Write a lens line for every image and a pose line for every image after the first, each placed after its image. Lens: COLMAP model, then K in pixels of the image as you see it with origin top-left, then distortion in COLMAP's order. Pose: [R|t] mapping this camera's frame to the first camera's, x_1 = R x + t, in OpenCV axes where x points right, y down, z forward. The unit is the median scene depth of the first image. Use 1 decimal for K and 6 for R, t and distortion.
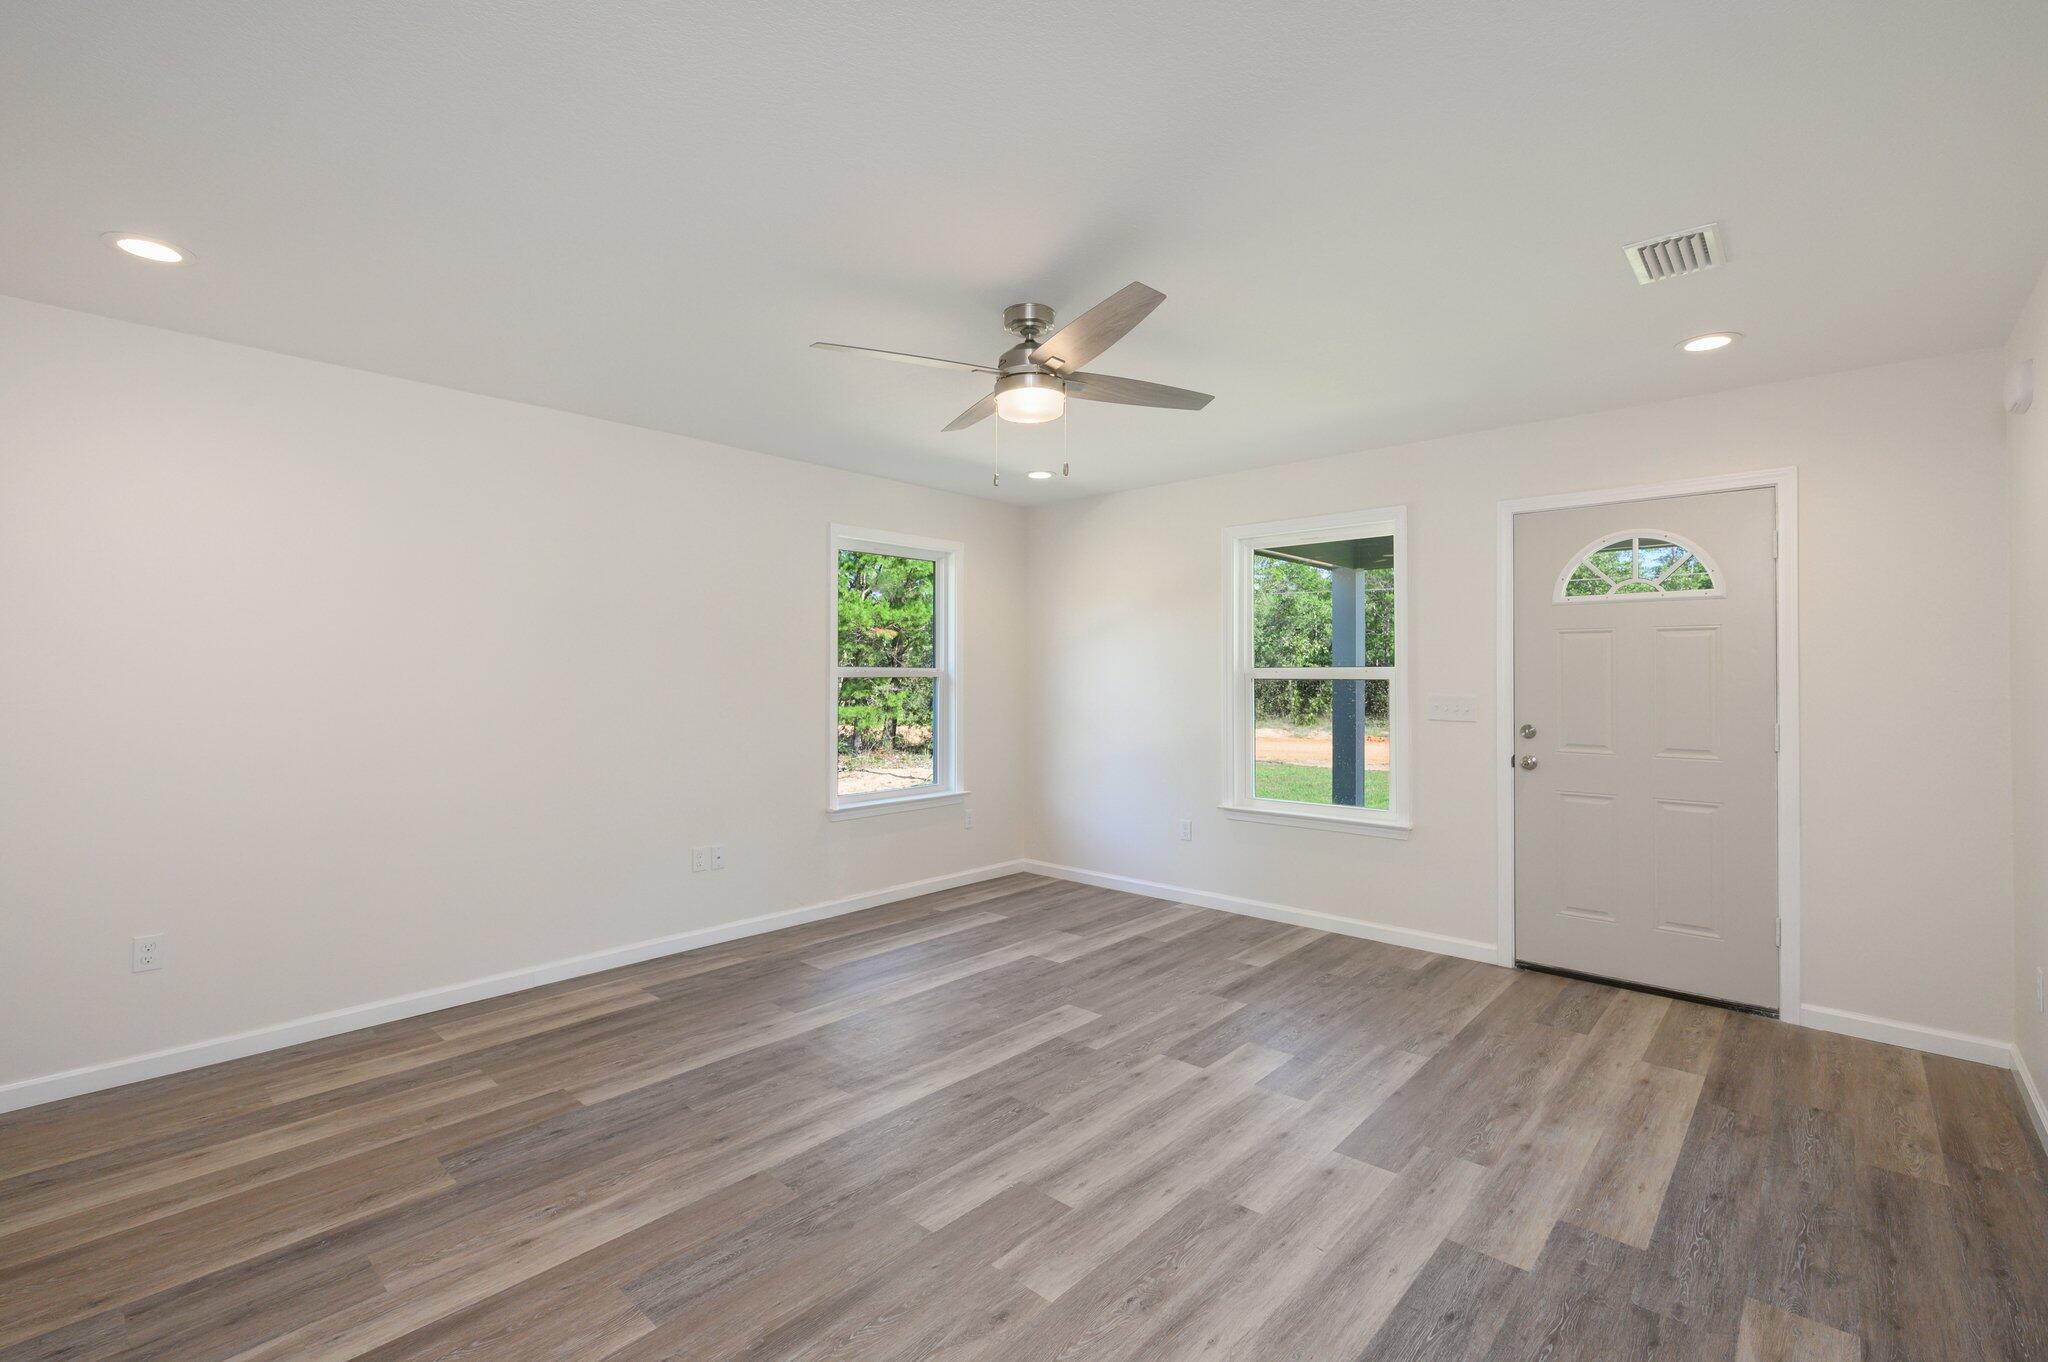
lens RADIAL K [[900.4, 0, 1025.0], [0, 900.4, 659.1], [0, 0, 1]] dist [0.001537, 0.000181]
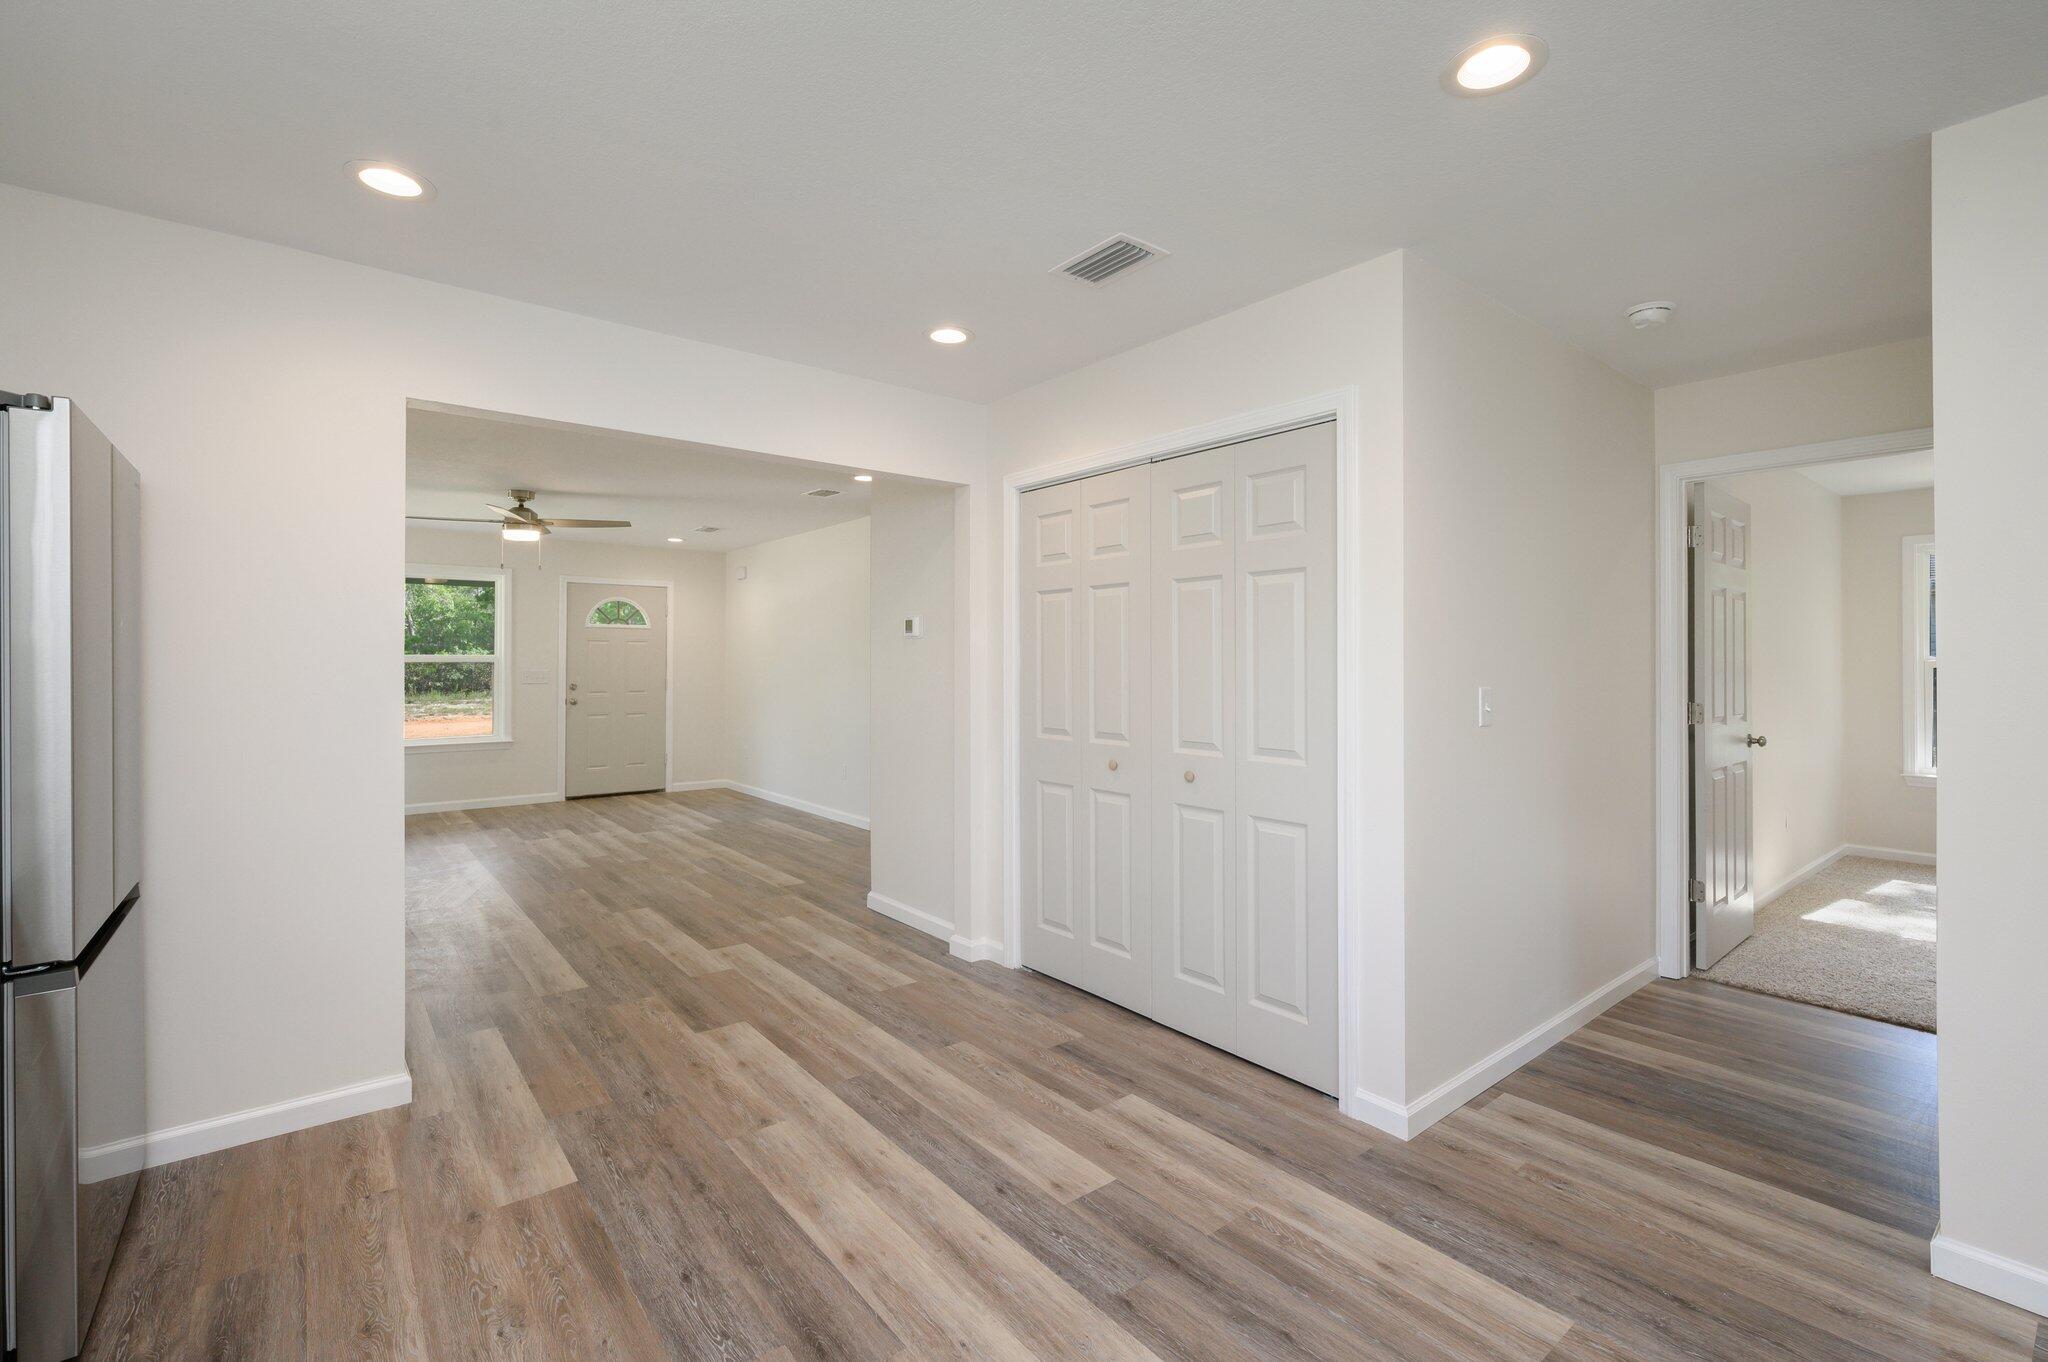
lens RADIAL K [[900.4, 0, 1025.0], [0, 900.4, 659.1], [0, 0, 1]] dist [0.001537, 0.000181]
pose [[0.157001, 0.002061, 0.987596, -1.756024], [-0.020443, 0.999790, 0.001163, -0.011658], [-0.987387, -0.020372, 0.157011, -0.482785]]
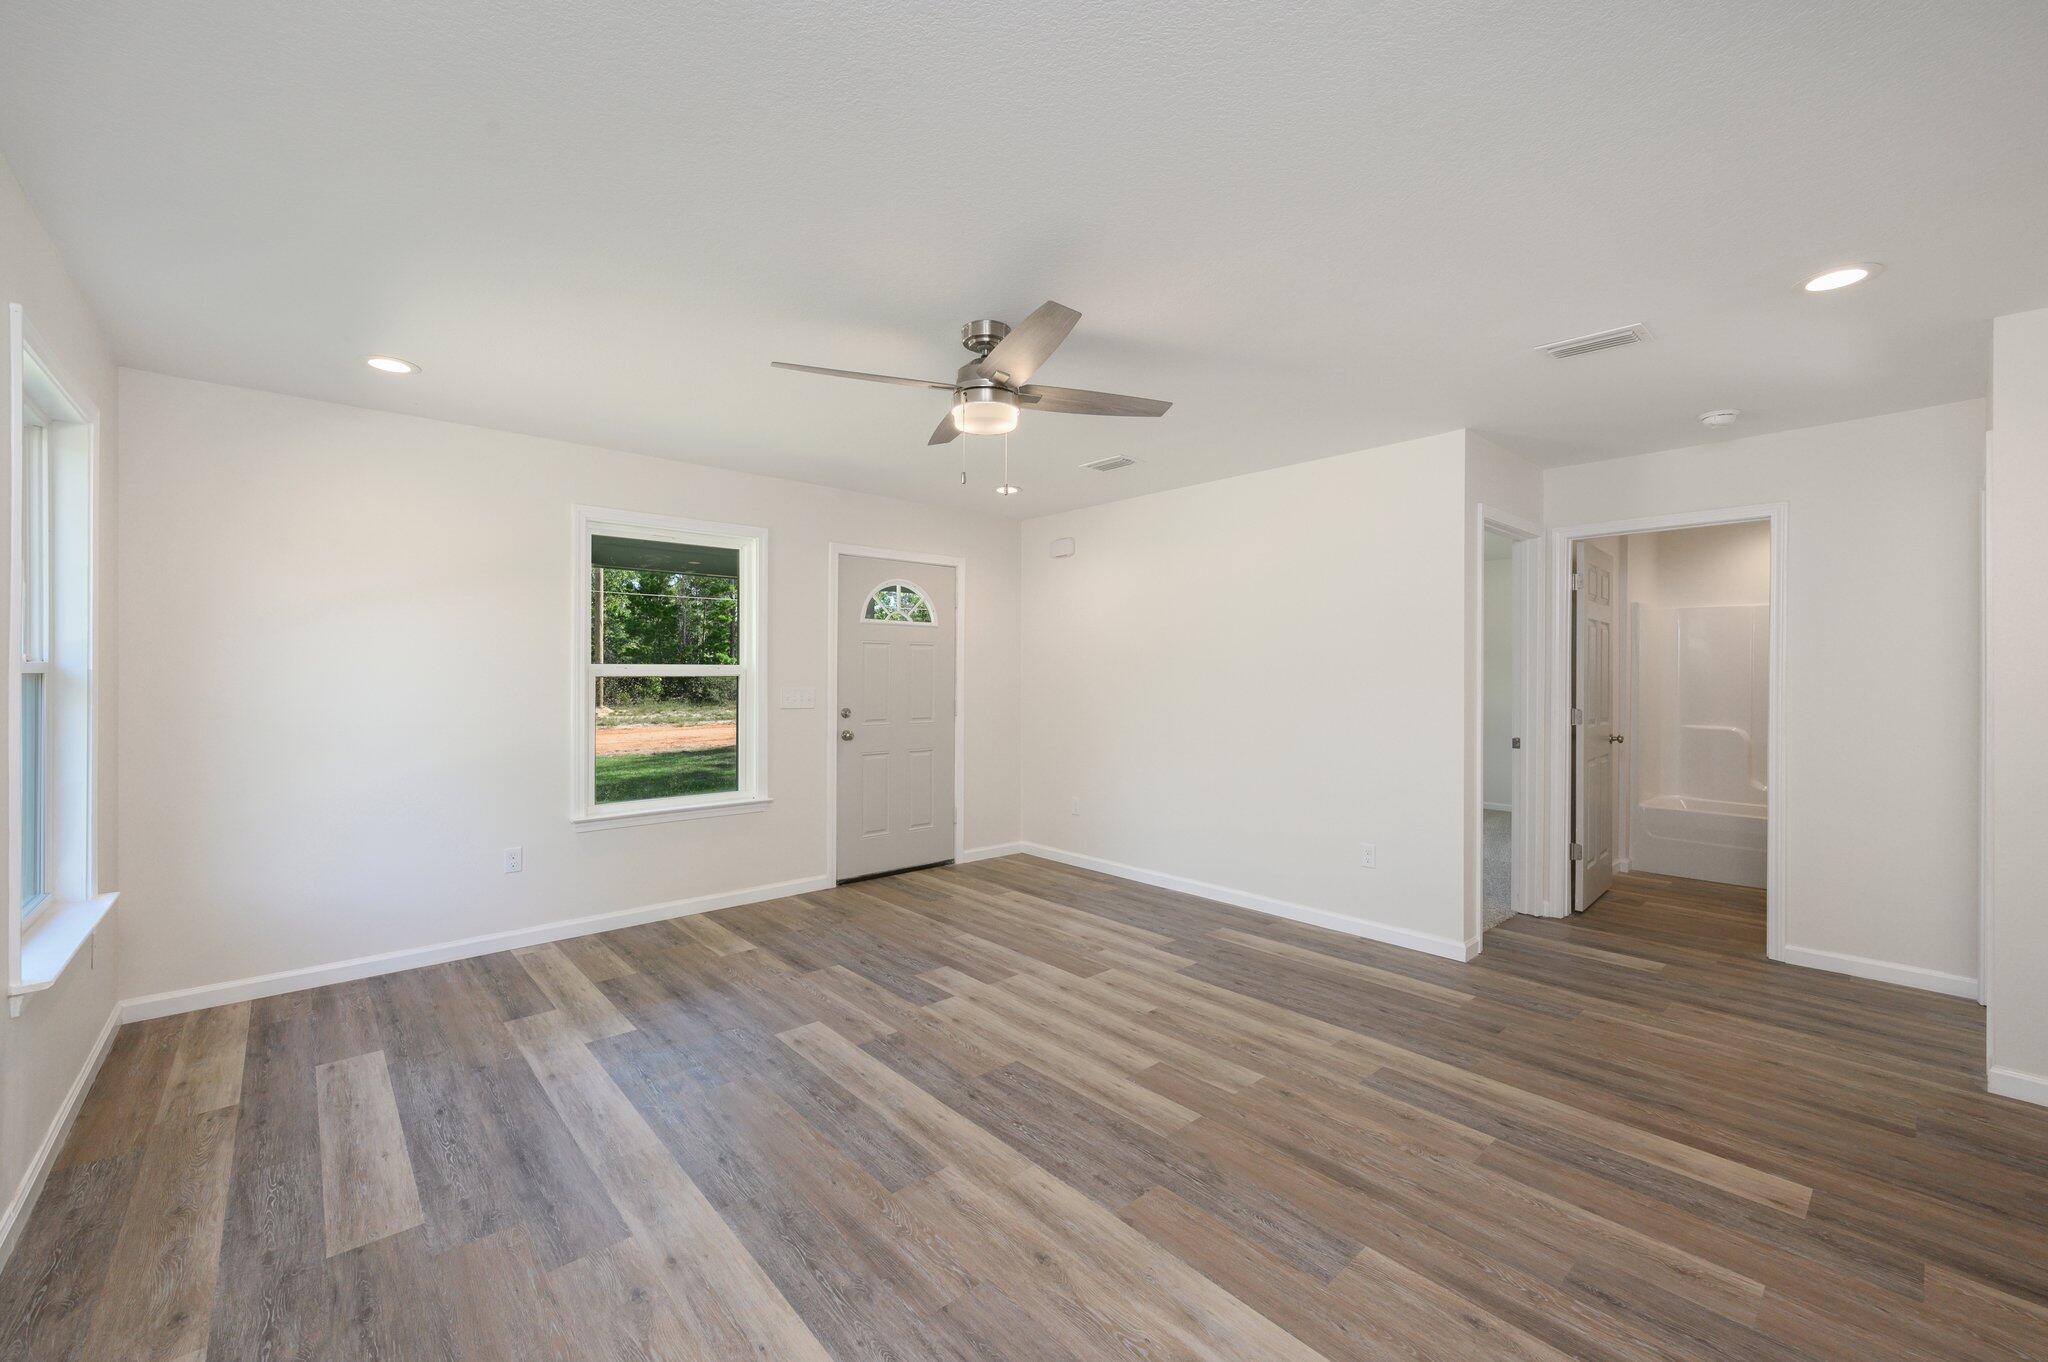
lens RADIAL K [[814.1, 0, 1024.0], [0, 814.1, 681.0], [0, 0, 1]] dist [0.000897, 0.000005]
pose [[0.105755, -0.008626, 0.994355, -0.851628], [-0.021986, 0.999698, 0.011011, 0.013899], [-0.994149, -0.023026, 0.105534, 0.773158]]
